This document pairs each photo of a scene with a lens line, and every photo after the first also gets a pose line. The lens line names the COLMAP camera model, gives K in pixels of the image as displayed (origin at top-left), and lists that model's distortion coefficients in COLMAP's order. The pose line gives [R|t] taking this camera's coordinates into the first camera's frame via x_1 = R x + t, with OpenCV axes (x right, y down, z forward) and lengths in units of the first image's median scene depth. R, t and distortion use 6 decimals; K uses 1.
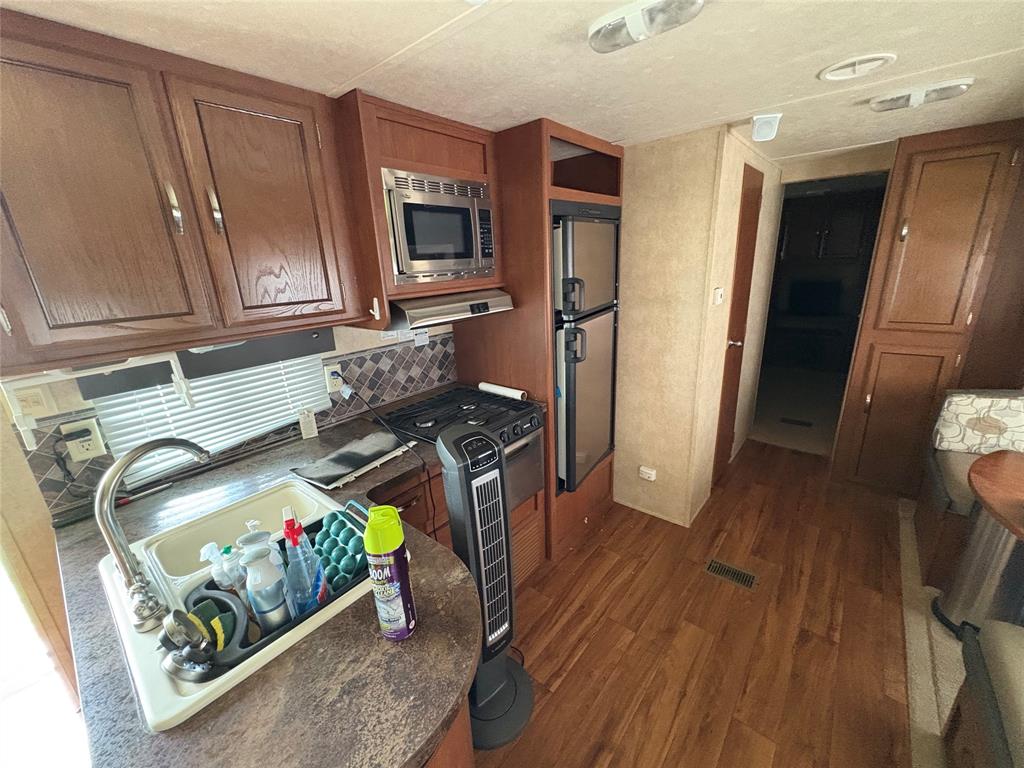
lens RADIAL K [[408.0, 0, 514.2], [0, 408.0, 384.9], [0, 0, 1]] dist [0.000759, -0.000092]
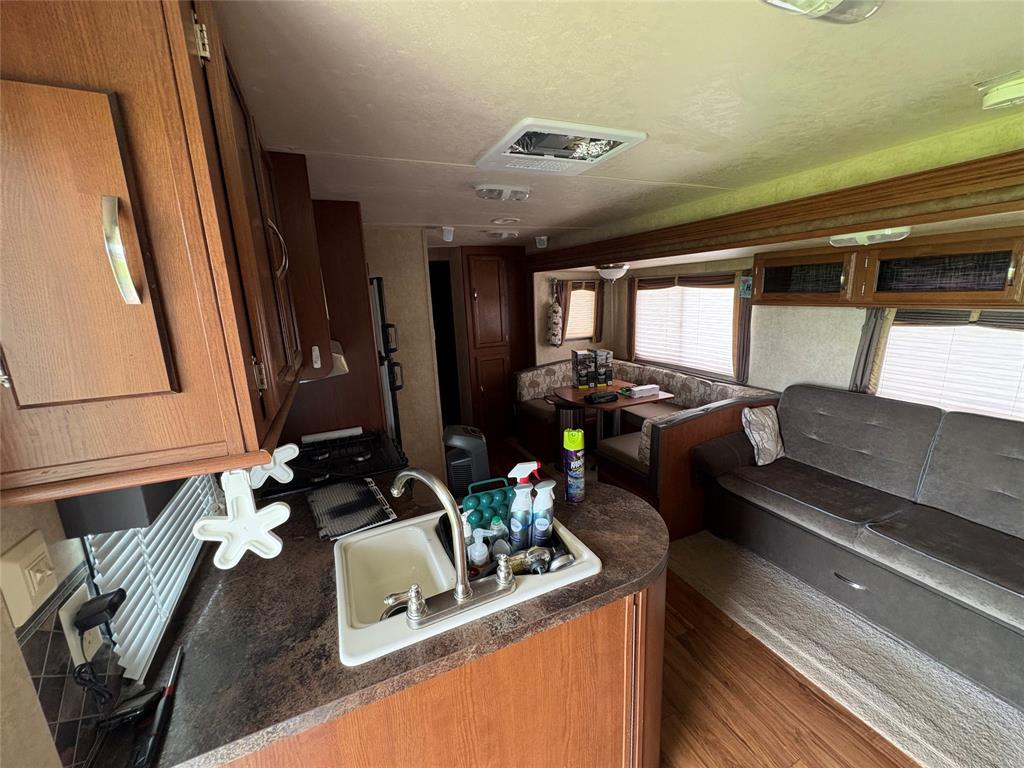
lens RADIAL K [[408.0, 0, 514.2], [0, 408.0, 384.9], [0, 0, 1]] dist [0.000759, -0.000092]
pose [[0.436448, -0.172511, 0.883036, -1.008833], [0.290118, 0.956007, 0.043373, -0.026866], [-0.851672, 0.237255, 0.467296, 0.138461]]
